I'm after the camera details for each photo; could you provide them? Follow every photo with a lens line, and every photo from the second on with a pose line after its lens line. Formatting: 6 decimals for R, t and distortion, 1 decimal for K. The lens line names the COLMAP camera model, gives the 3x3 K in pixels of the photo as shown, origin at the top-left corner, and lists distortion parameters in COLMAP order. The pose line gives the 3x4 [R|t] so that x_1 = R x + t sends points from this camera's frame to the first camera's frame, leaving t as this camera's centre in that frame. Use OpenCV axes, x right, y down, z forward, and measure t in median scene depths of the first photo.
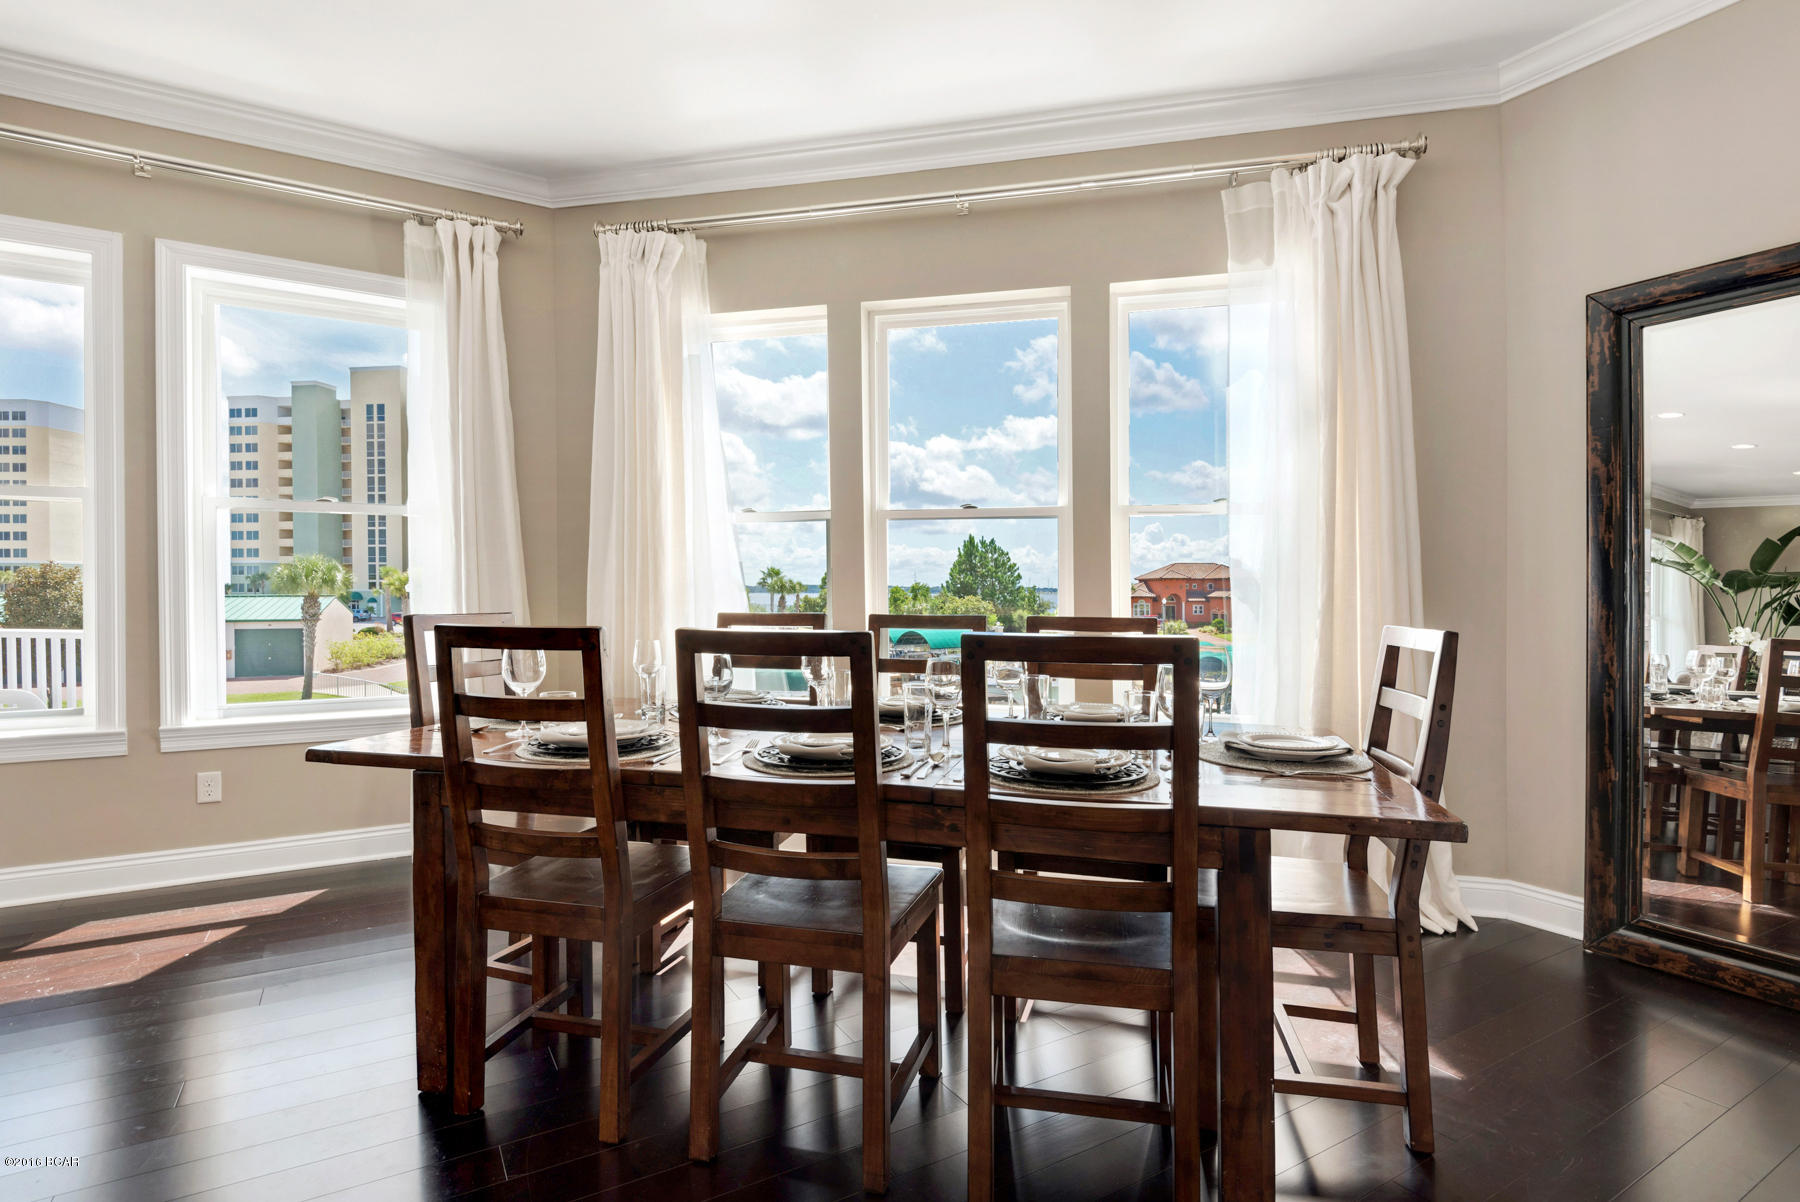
lens RADIAL K [[894.3, 0, 920.1], [0, 894.3, 601.3], [0, 0, 1]] dist [-0.002527, 0.000065]
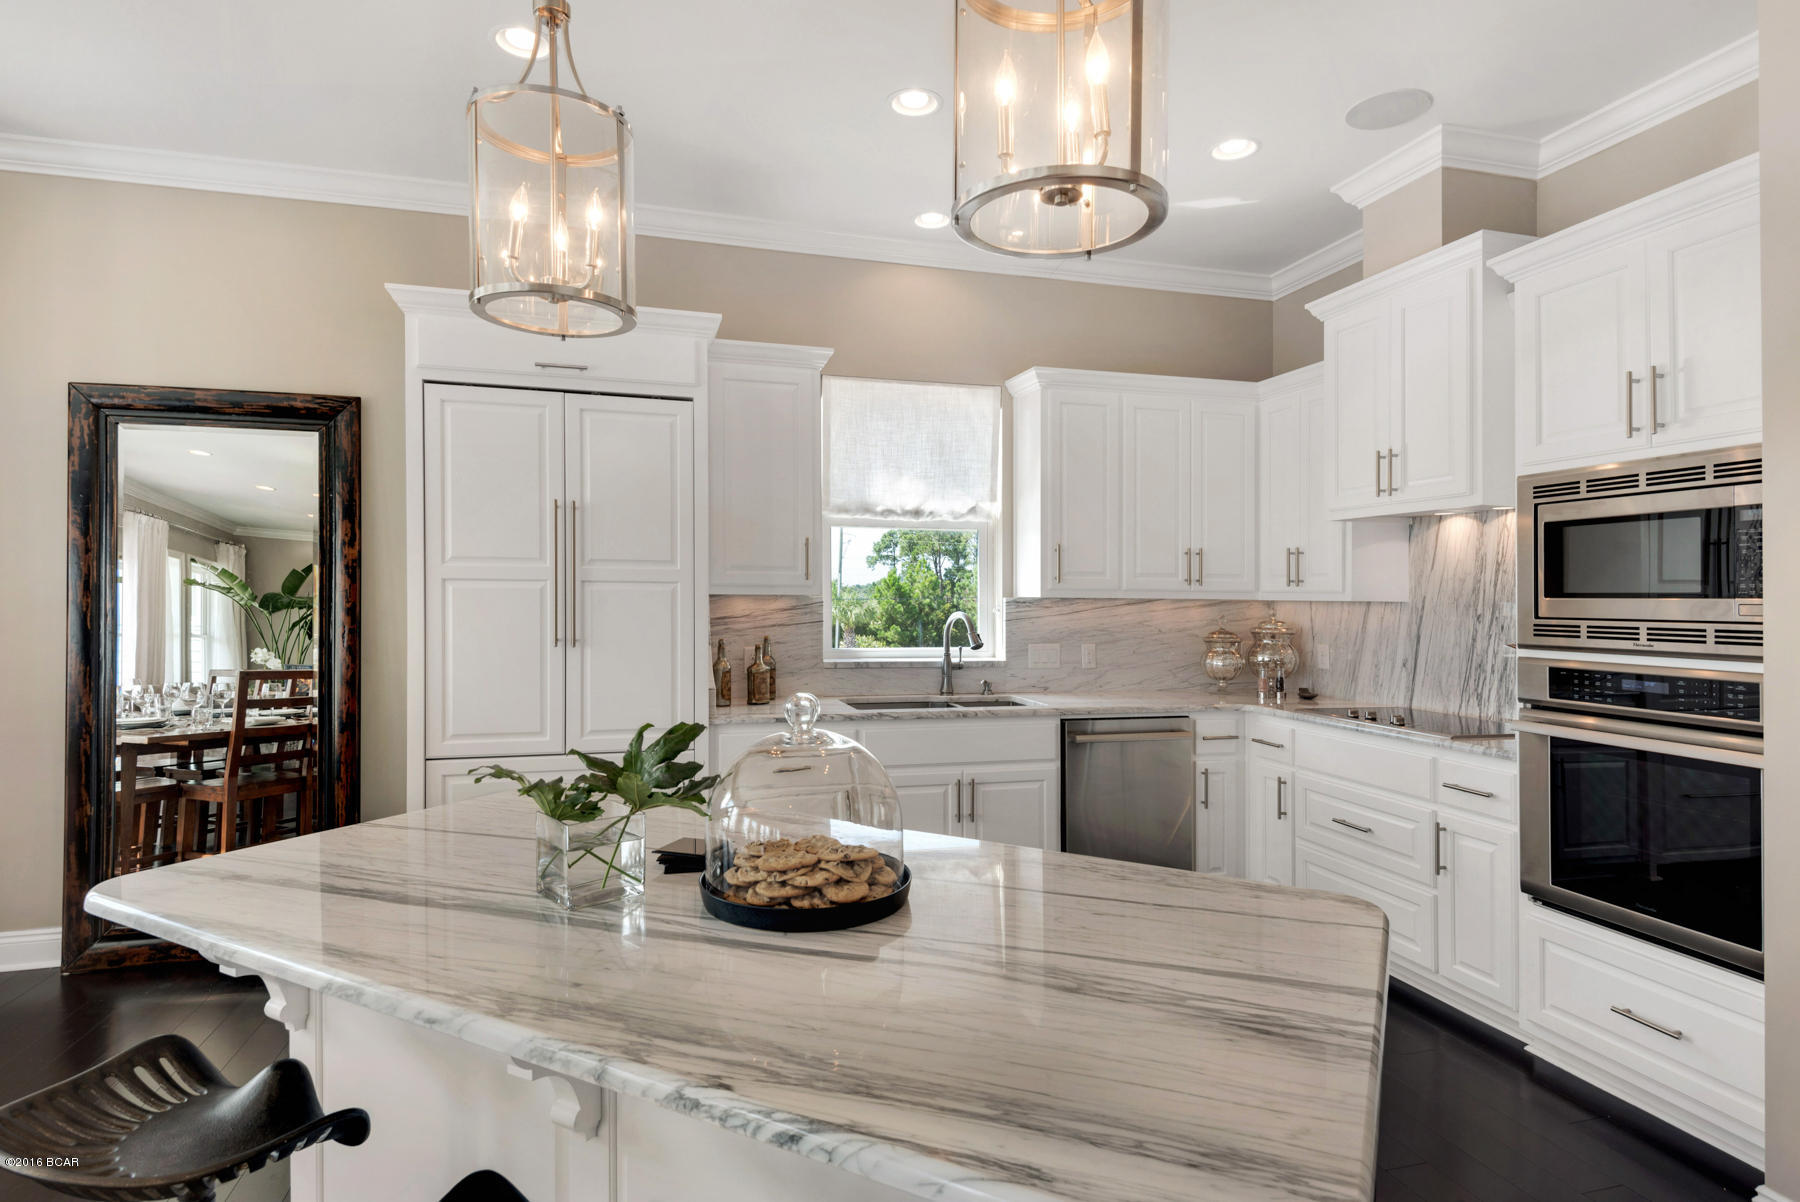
lens RADIAL K [[948.3, 0, 896.8], [0, 948.3, 593.3], [0, 0, 1]] dist [0.022710, -0.020640]
pose [[0.268401, 0.011378, 0.963240, -0.089683], [0.004747, 0.999902, -0.013134, -0.045604], [-0.963295, 0.008098, 0.268321, -0.237075]]
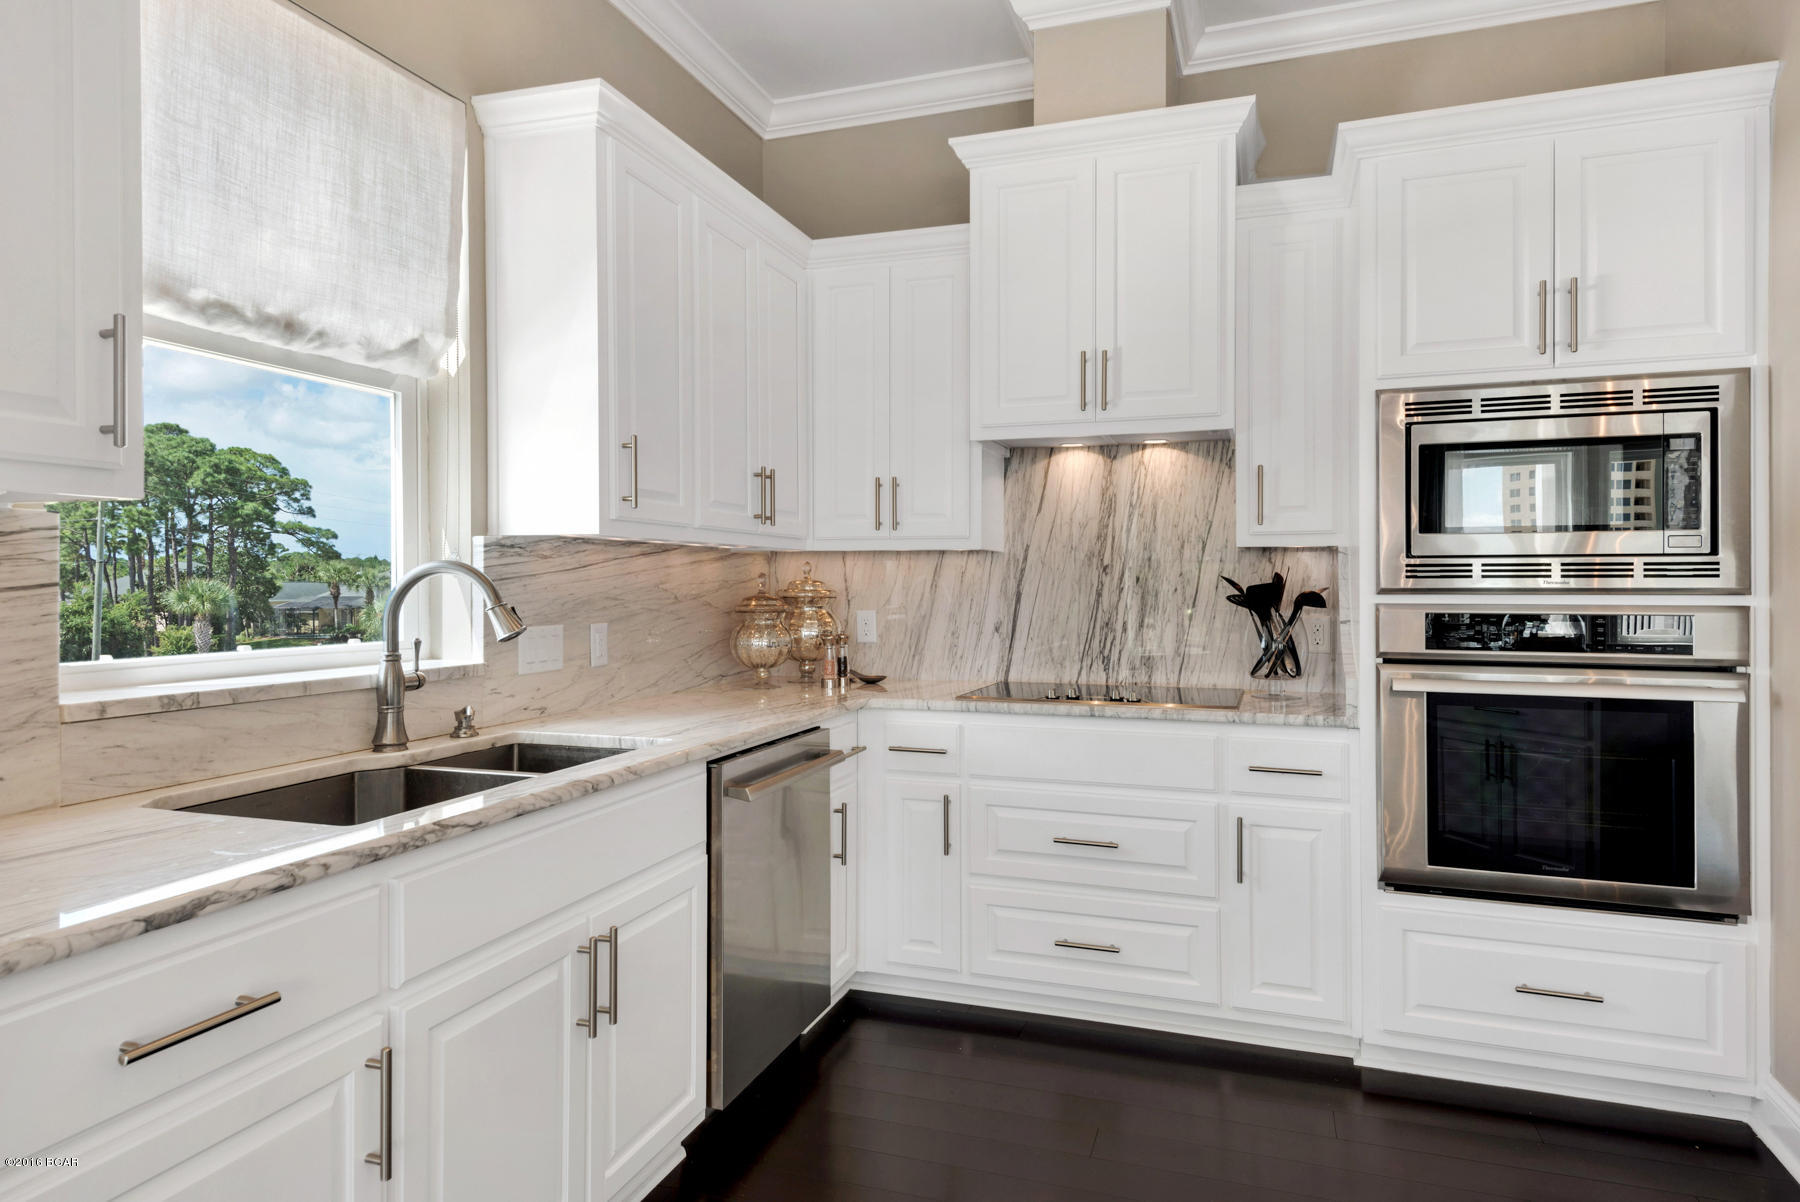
lens RADIAL K [[1012.6, 0, 941.6], [0, 1012.6, 579.5], [0, 0, 1]] dist [0.017892, -0.001492]
pose [[-0.648749, 0.005699, 0.760981, 0.491414], [0.013765, 0.999896, 0.004247, -0.024384], [-0.760878, 0.013230, -0.648761, 0.190559]]
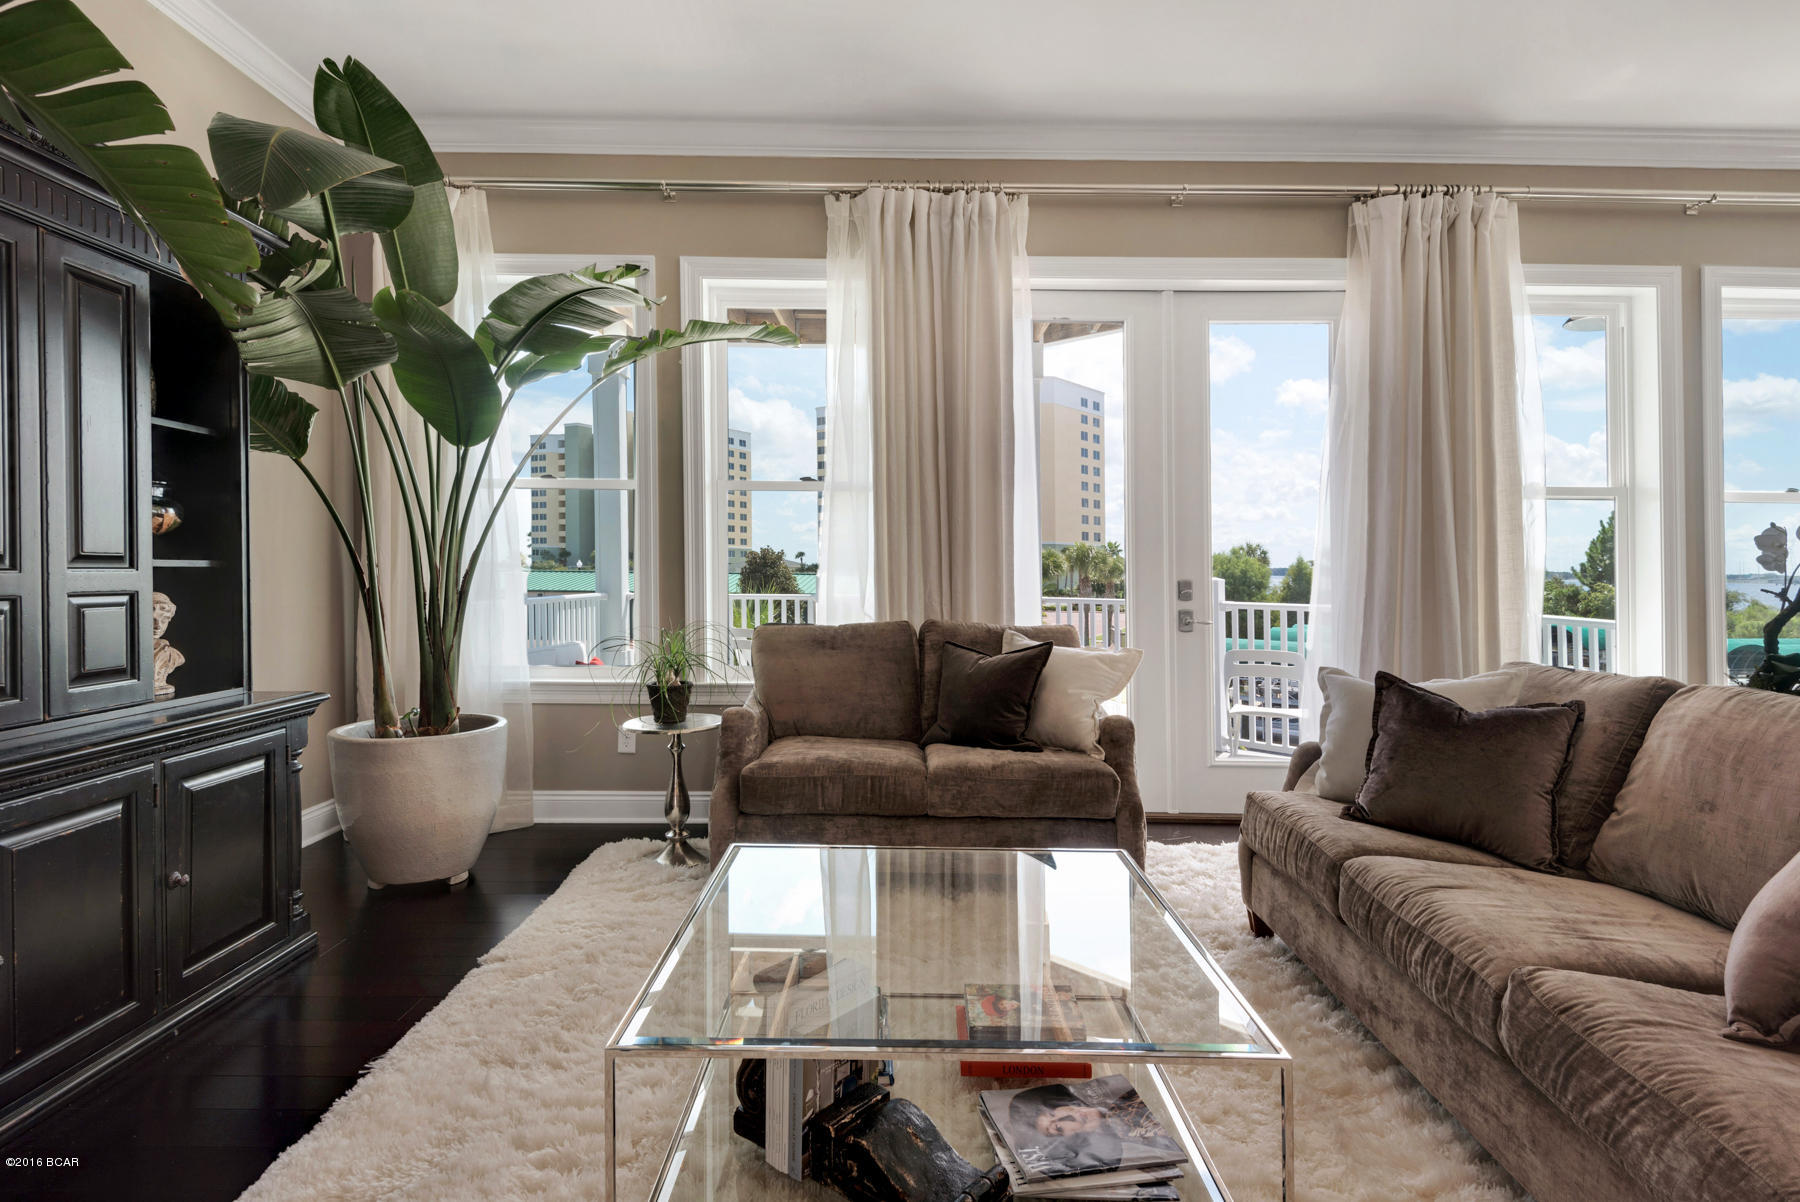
lens RADIAL K [[905.8, 0, 871.7], [0, 905.8, 546.1], [0, 0, 1]] dist [0.020213, -0.016749]
pose [[0.851751, -0.006231, -0.523910, -1.115381], [-0.016880, 0.999084, -0.039325, 0.011686], [0.523675, 0.042339, 0.850865, -0.502829]]
